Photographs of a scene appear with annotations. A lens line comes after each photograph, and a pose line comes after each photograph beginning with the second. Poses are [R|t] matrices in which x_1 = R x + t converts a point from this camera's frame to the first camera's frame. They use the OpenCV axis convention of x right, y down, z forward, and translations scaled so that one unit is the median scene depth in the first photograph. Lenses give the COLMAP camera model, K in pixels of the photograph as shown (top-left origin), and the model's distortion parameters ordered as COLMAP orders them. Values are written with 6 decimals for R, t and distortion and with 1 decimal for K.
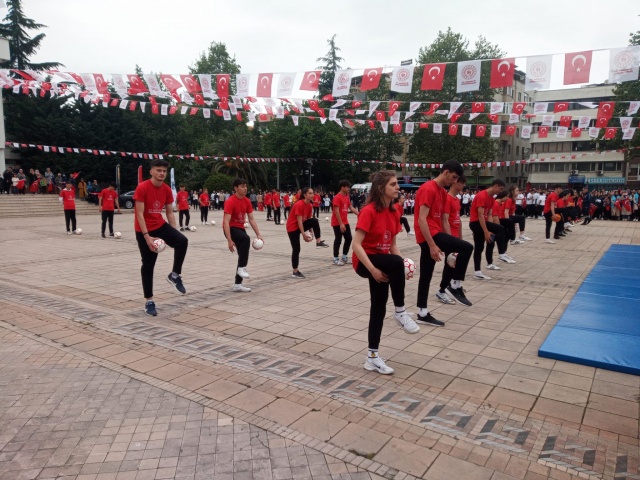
lens RADIAL K [[454.9, 0, 320.0], [0, 454.9, 240.0], [0, 0, 1]] dist [0.072543, -0.095019]
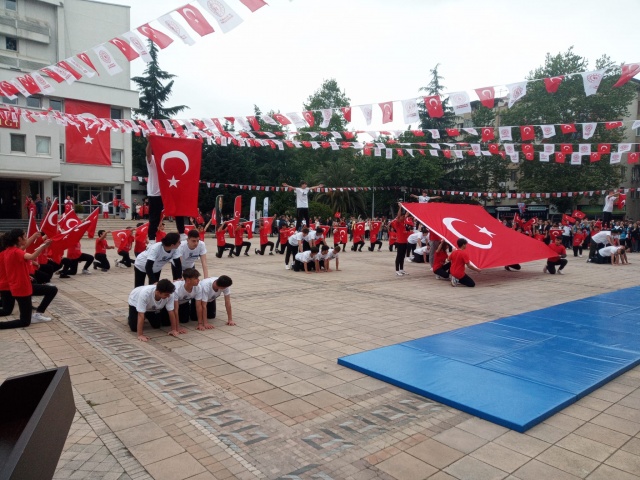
lens RADIAL K [[454.9, 0, 320.0], [0, 454.9, 240.0], [0, 0, 1]] dist [0.072543, -0.095019]
pose [[0.968192, 0.021485, -0.249285, 0.643820], [-0.036252, 0.997839, -0.054799, 0.001263], [0.247569, 0.062093, 0.966879, -0.148325]]
